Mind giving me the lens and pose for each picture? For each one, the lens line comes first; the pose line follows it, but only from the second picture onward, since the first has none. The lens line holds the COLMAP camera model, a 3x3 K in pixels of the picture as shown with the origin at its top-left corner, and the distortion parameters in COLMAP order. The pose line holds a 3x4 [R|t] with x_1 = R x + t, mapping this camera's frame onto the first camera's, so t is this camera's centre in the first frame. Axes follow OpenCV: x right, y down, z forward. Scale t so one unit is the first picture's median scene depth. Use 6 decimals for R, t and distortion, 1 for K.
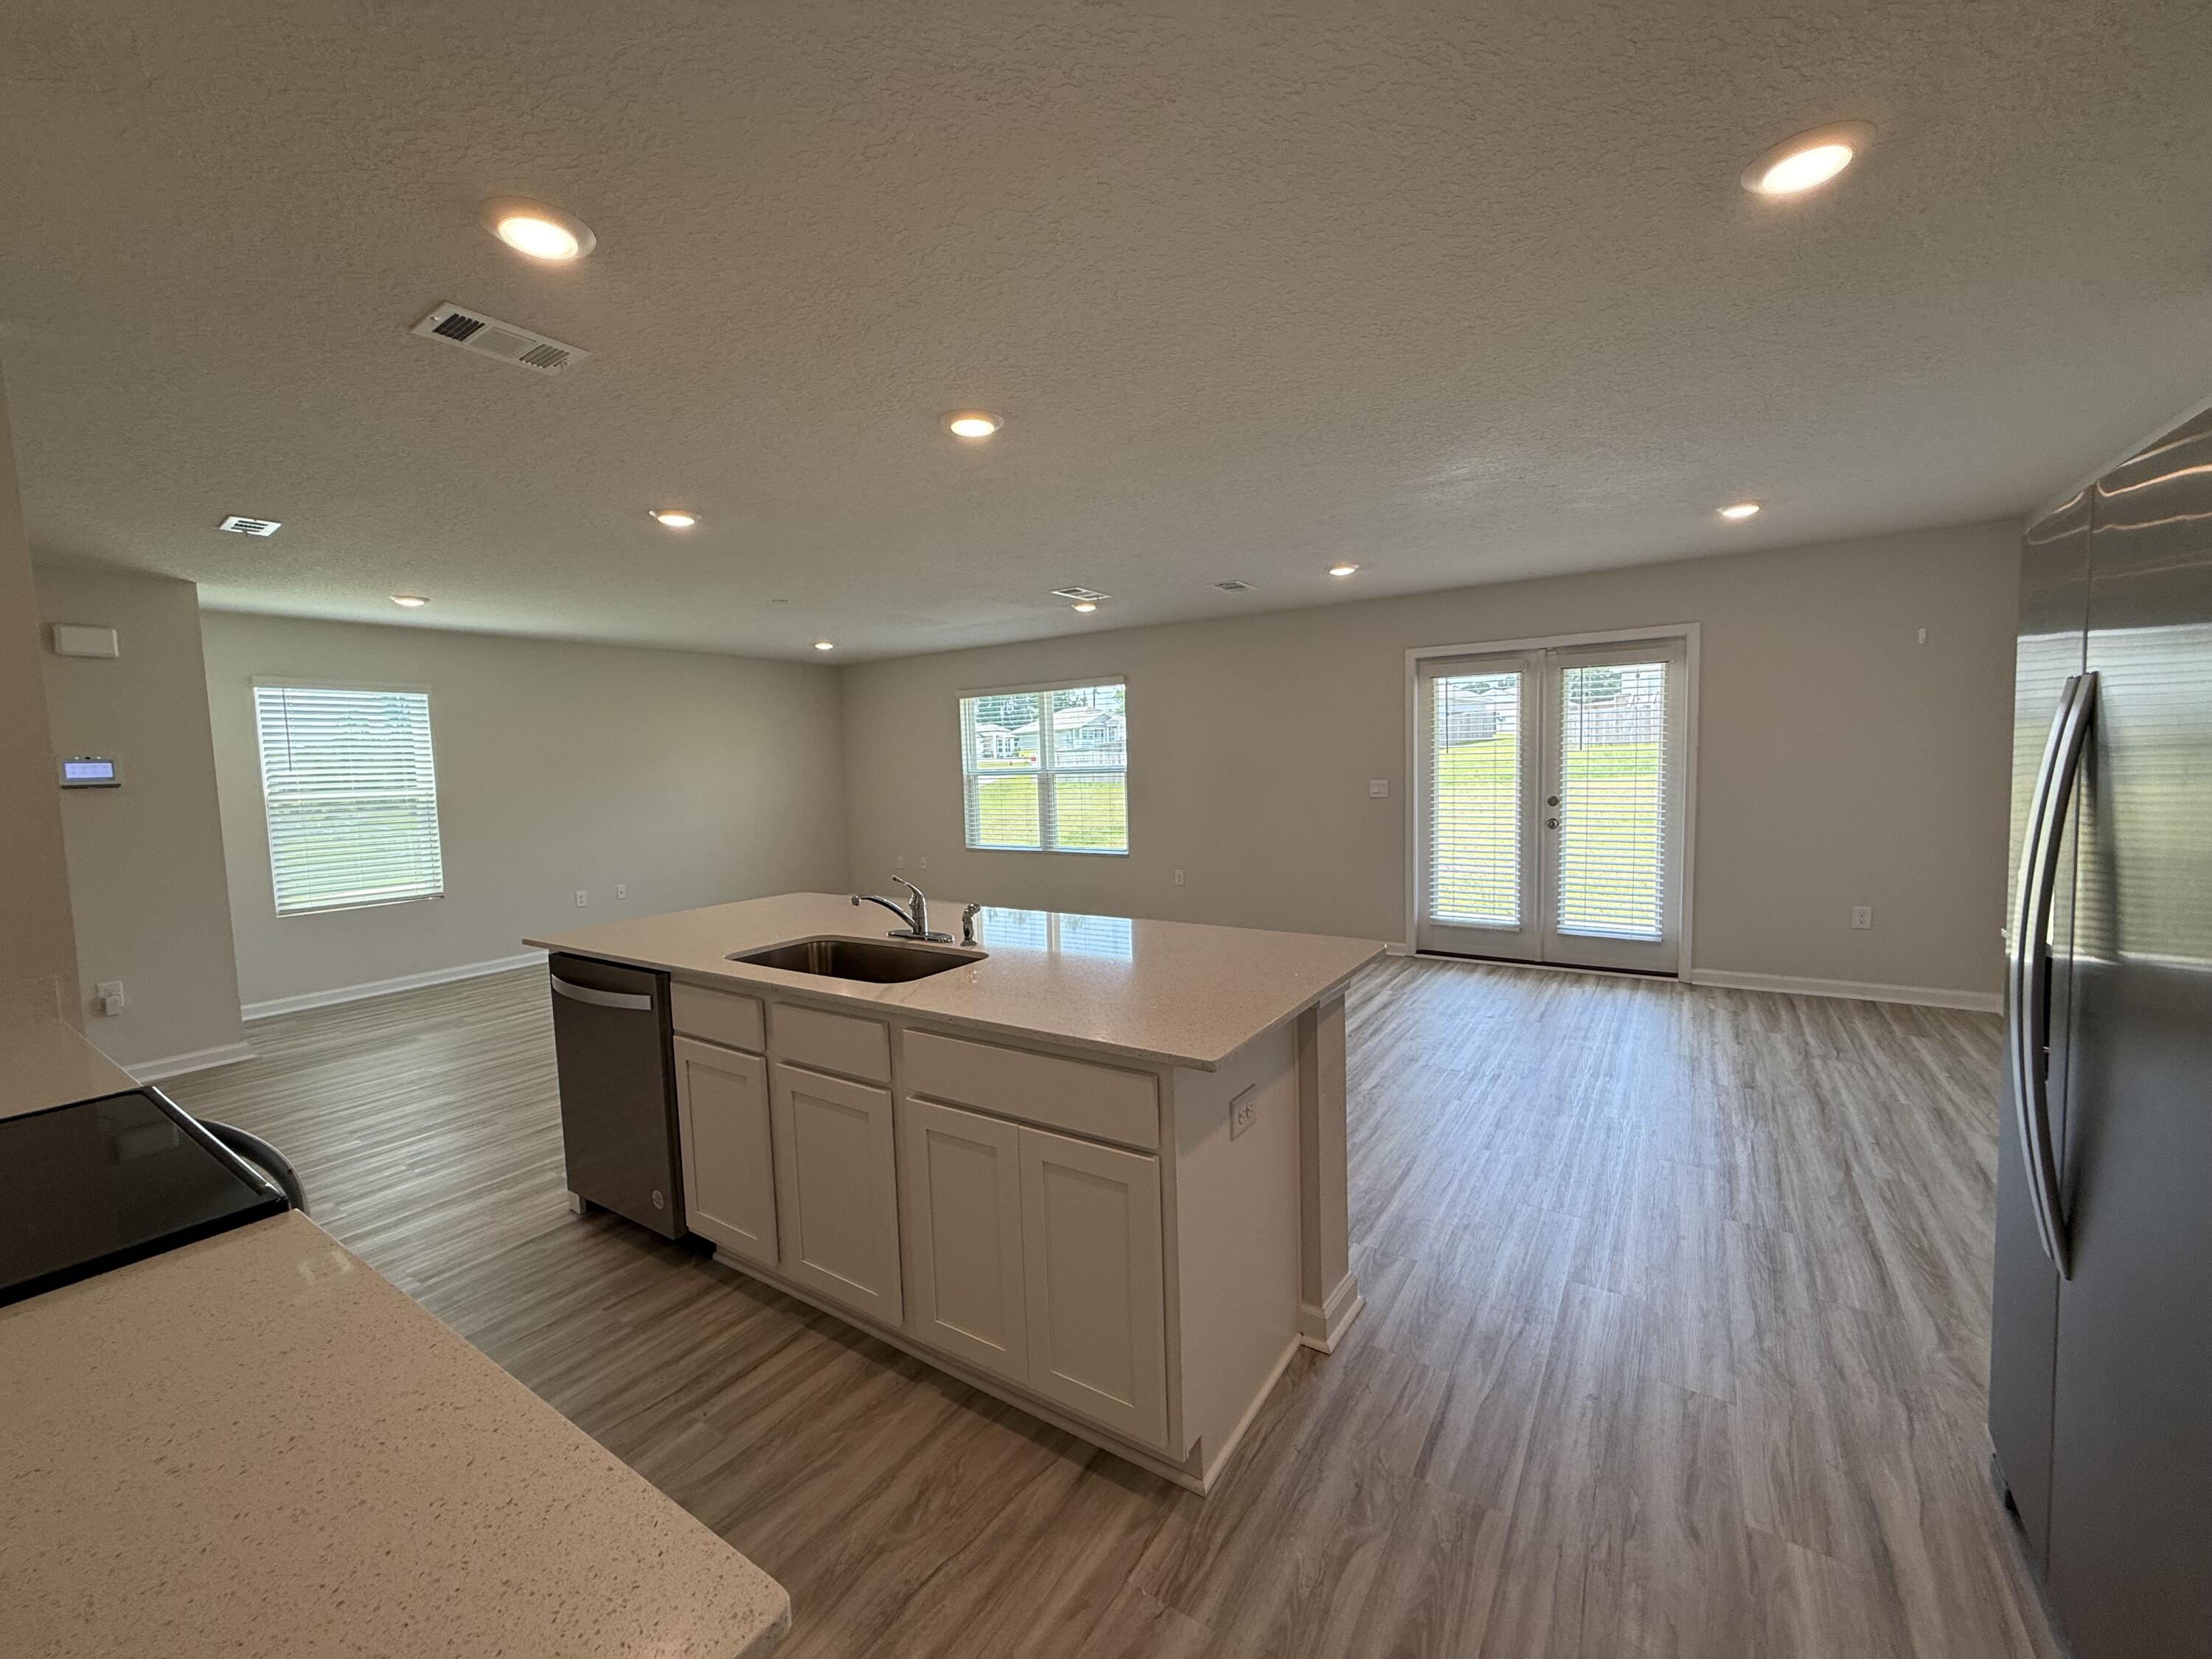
lens RADIAL K [[892.5, 0, 1105.3], [0, 892.5, 822.6], [0, 0, 1]] dist [0.000688, 0.000184]
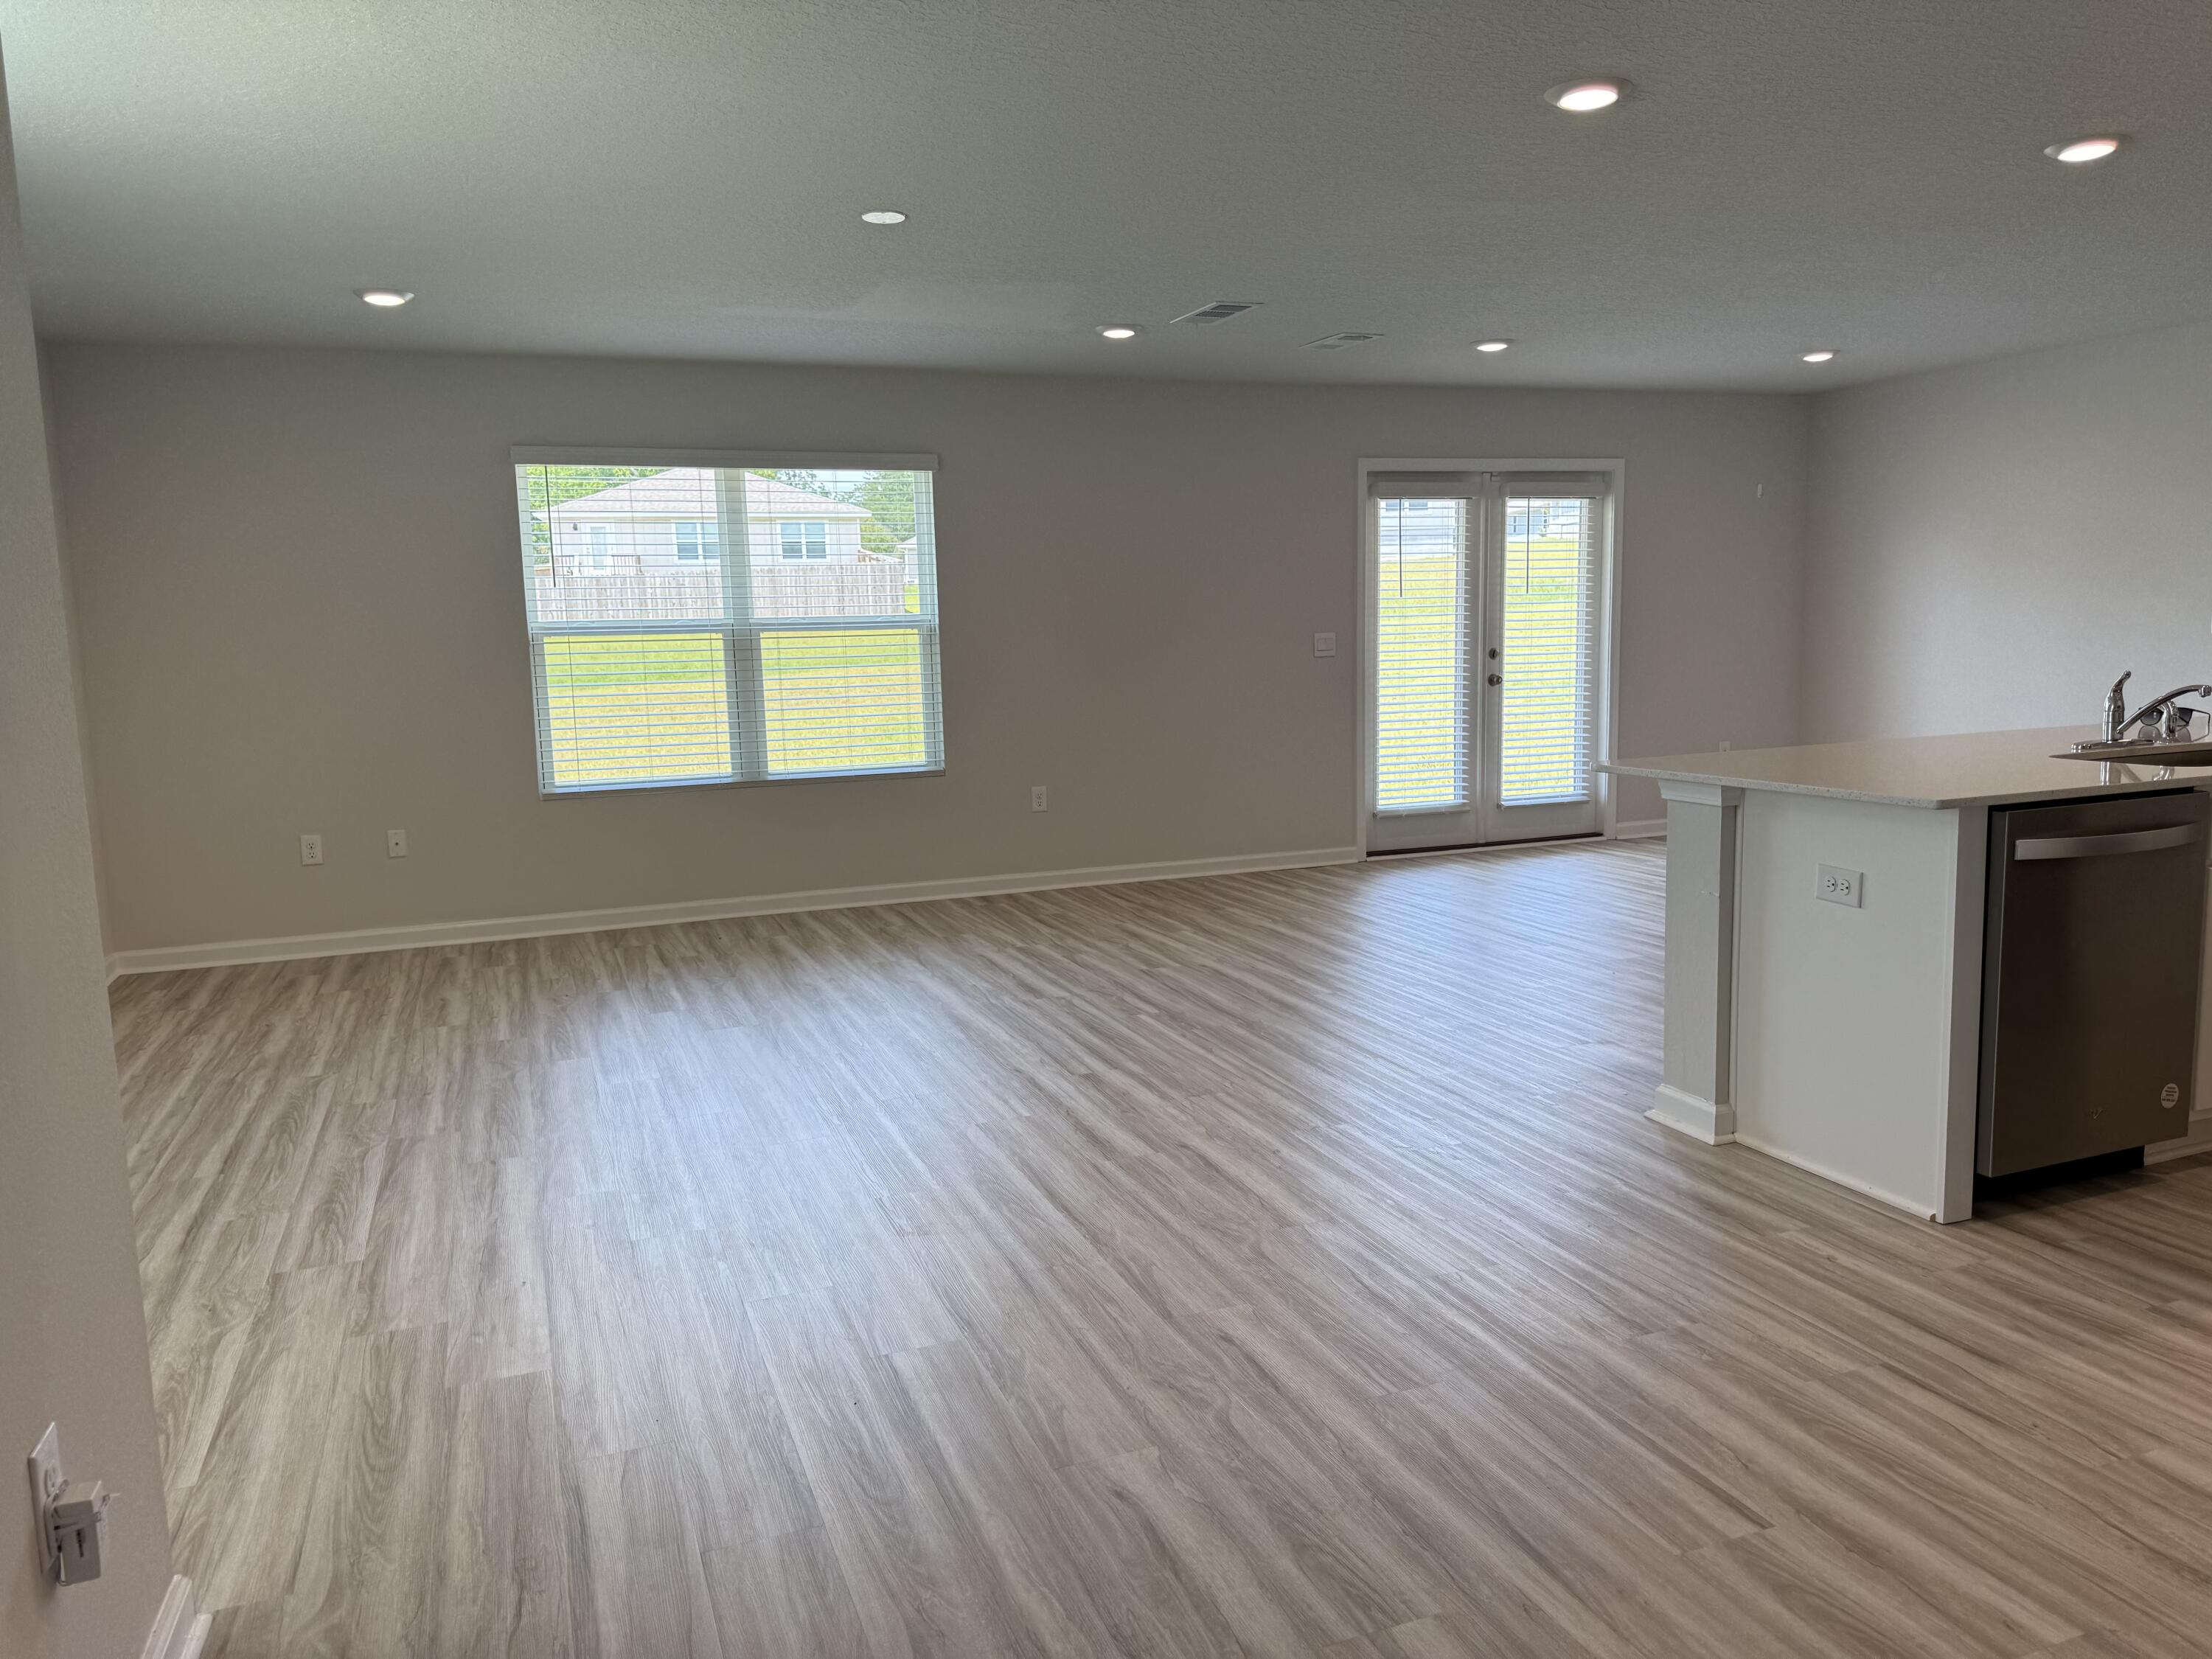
lens RADIAL K [[1569.9, 0, 1100.2], [0, 1569.9, 839.7], [0, 0, 1]] dist [0.023631, -0.016566]
pose [[0.591729, -0.102592, 0.799583, -0.903498], [0.065099, 0.994711, 0.079451, 0.008637], [-0.803504, 0.005038, 0.595277, 0.384164]]
